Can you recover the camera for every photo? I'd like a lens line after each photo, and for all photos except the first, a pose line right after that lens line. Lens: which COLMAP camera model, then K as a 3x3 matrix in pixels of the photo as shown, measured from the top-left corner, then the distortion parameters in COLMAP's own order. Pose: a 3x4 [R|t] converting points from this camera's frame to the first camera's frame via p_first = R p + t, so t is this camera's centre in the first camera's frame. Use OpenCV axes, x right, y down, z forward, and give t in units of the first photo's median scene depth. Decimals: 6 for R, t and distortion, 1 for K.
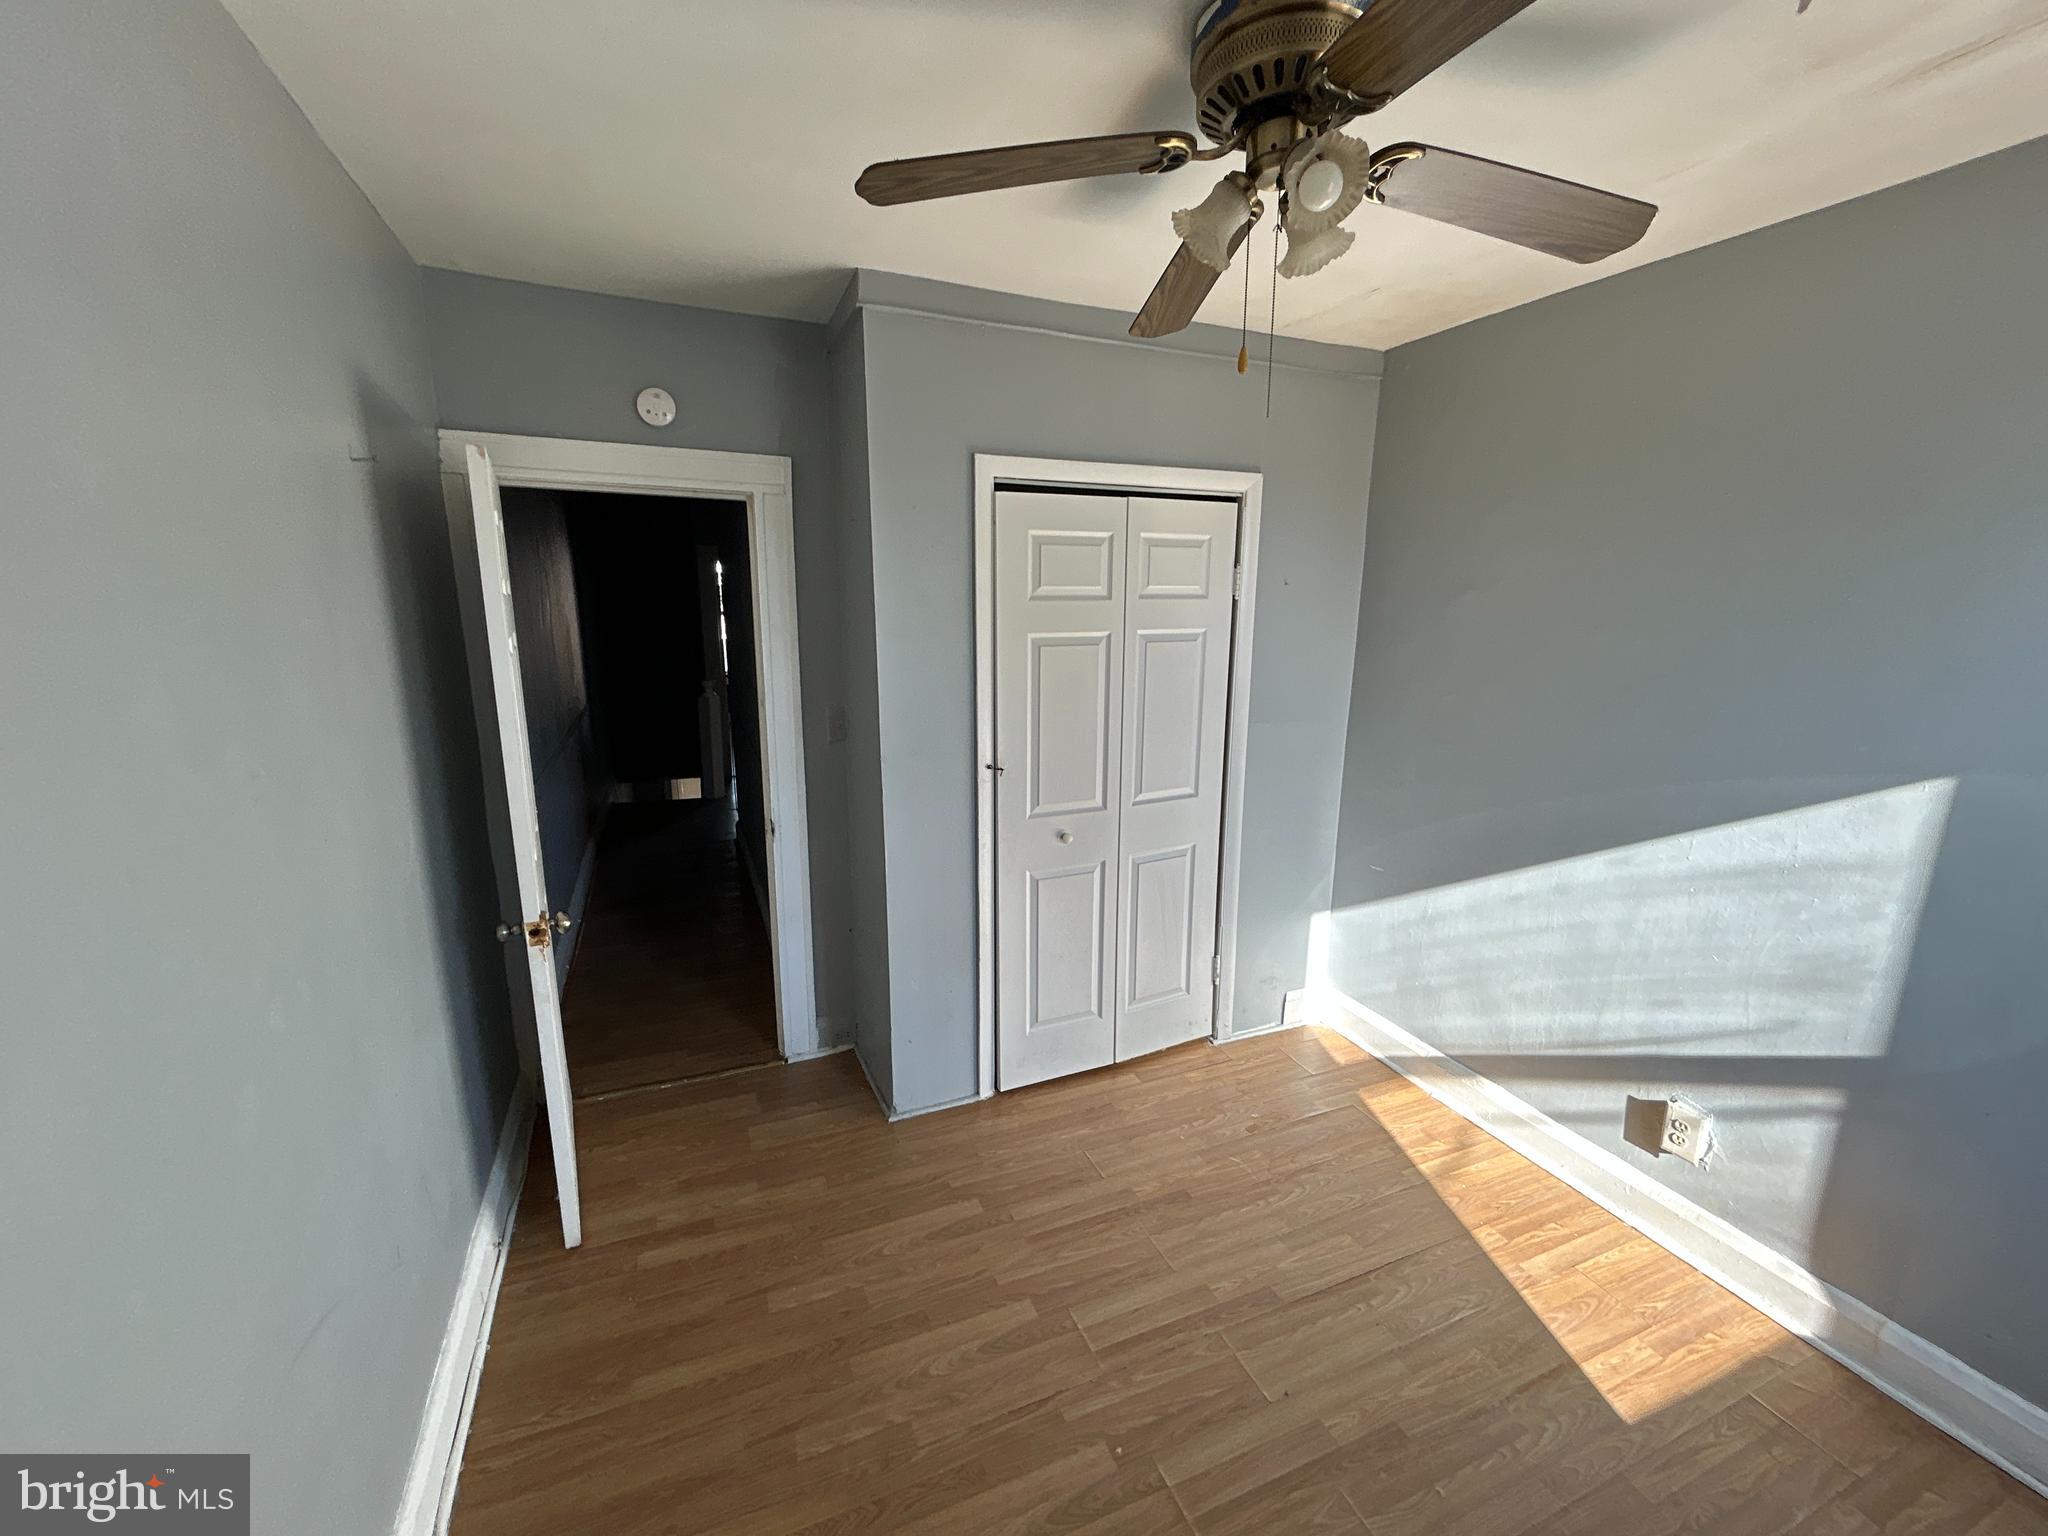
lens RADIAL K [[823.6, 0, 1014.5], [0, 823.6, 766.0], [0, 0, 1]] dist [0.011768, -0.000214]
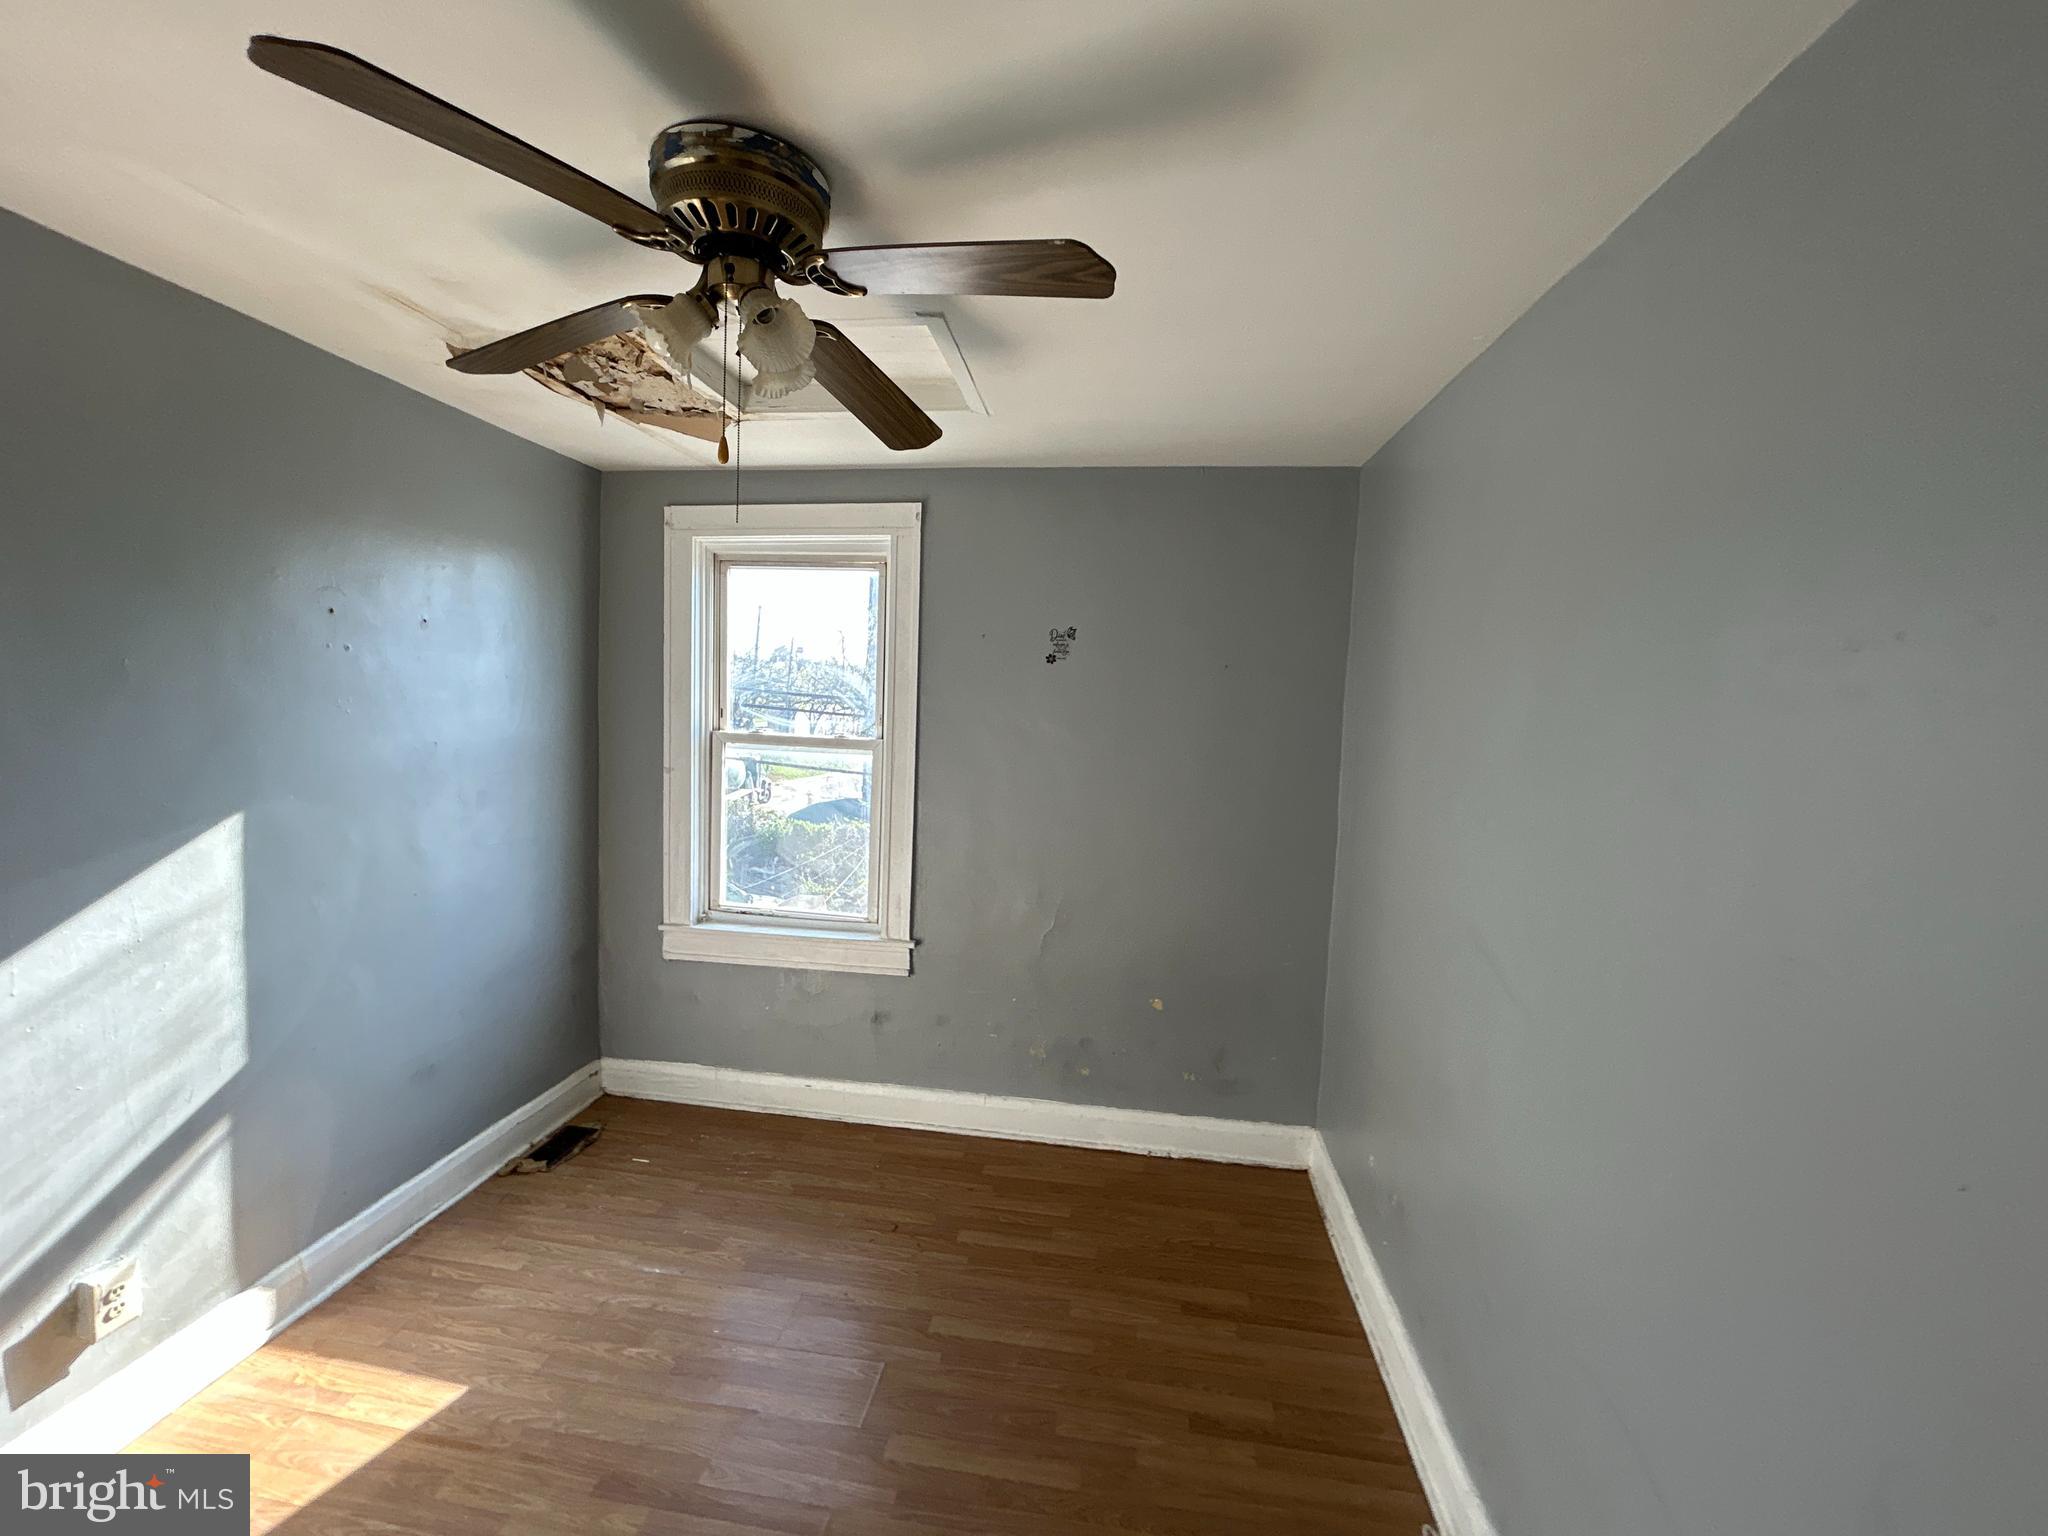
lens RADIAL K [[823.6, 0, 1021.3], [0, 823.6, 767.3], [0, 0, 1]] dist [0.011768, -0.000214]
pose [[-0.856323, -0.087018, 0.509058, -0.383110], [0.056635, 0.963935, 0.260043, -0.258869], [-0.513327, 0.251511, -0.820511, 1.213237]]
